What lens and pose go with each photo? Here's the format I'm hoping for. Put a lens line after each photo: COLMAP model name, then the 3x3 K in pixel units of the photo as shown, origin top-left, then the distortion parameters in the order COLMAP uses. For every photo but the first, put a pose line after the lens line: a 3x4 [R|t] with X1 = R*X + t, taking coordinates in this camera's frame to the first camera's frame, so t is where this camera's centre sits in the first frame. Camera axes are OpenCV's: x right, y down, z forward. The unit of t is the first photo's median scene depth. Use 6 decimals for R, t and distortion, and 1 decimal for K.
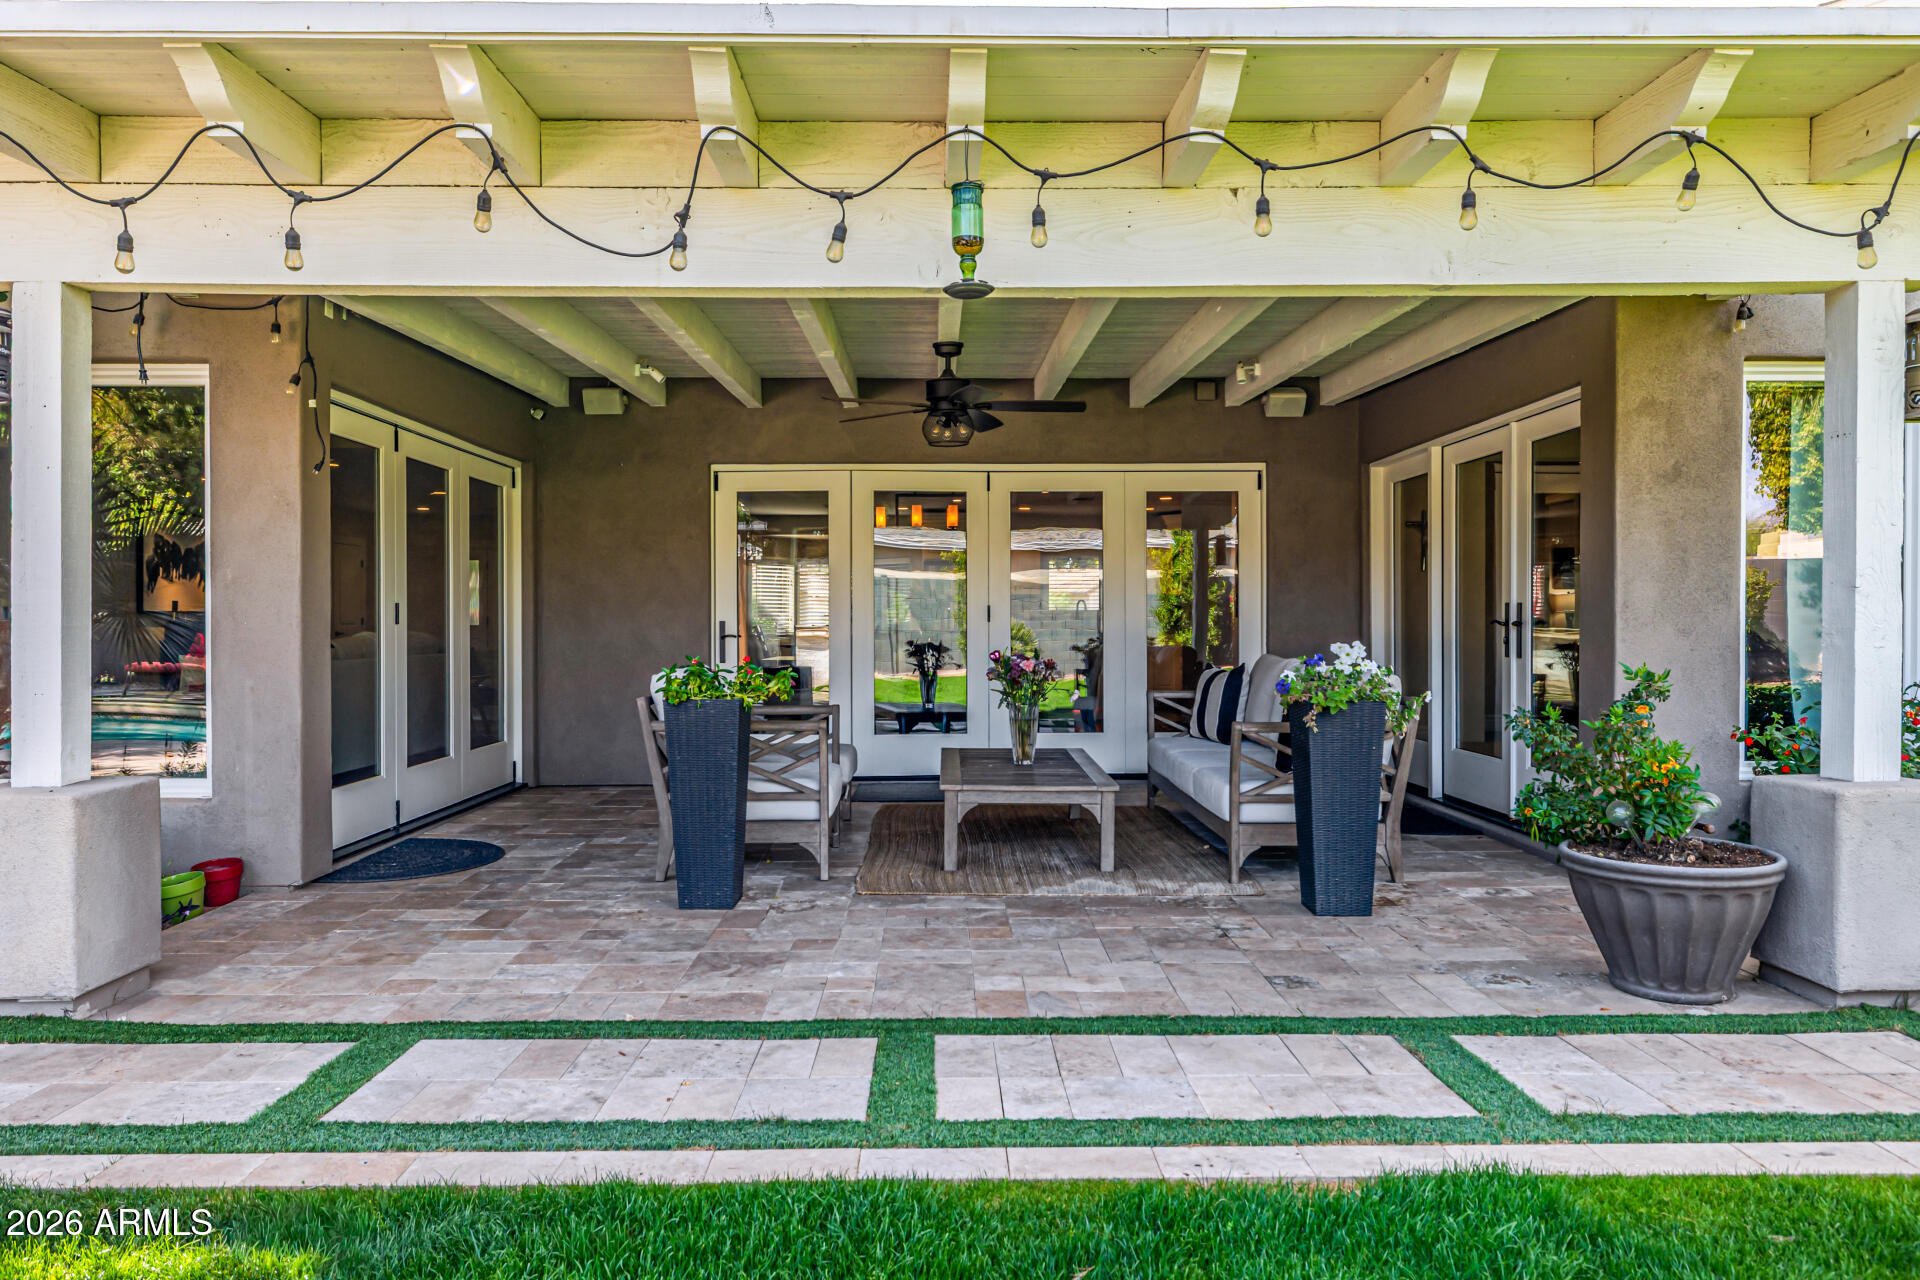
lens RADIAL K [[1336.4, 0, 960.5], [0, 1336.4, 642.5], [0, 0, 1]] dist [-0.000759, -0.000431]
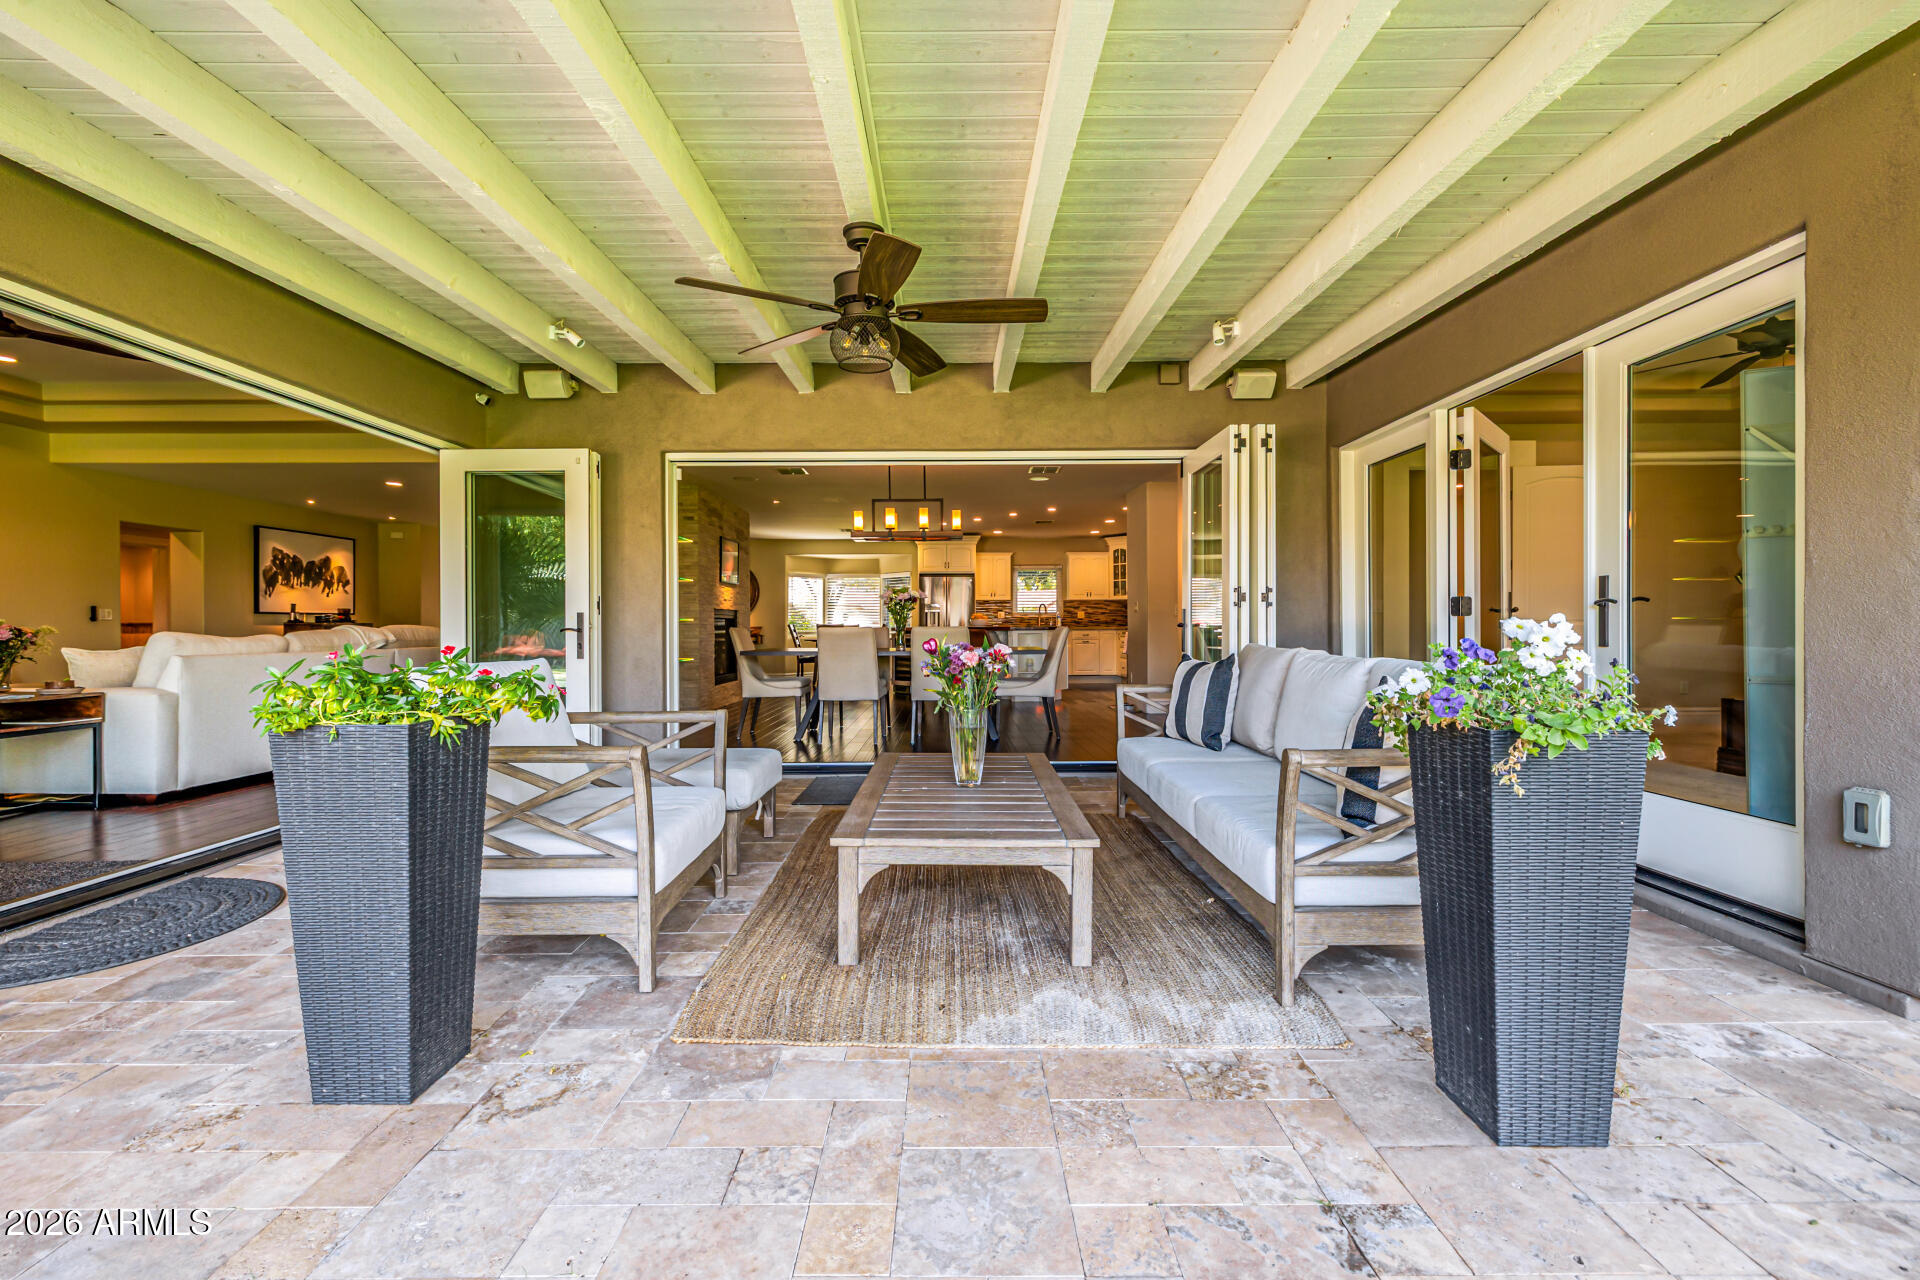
lens RADIAL K [[832.1, 0, 952.3], [0, 832.1, 632.6], [0, 0, 1]] dist [0.000259, 0.000516]
pose [[0.999870, -0.001725, -0.016029, 0.040601], [0.001565, 0.999949, -0.010005, 0.006709], [0.016045, 0.009979, 0.999821, 0.454955]]
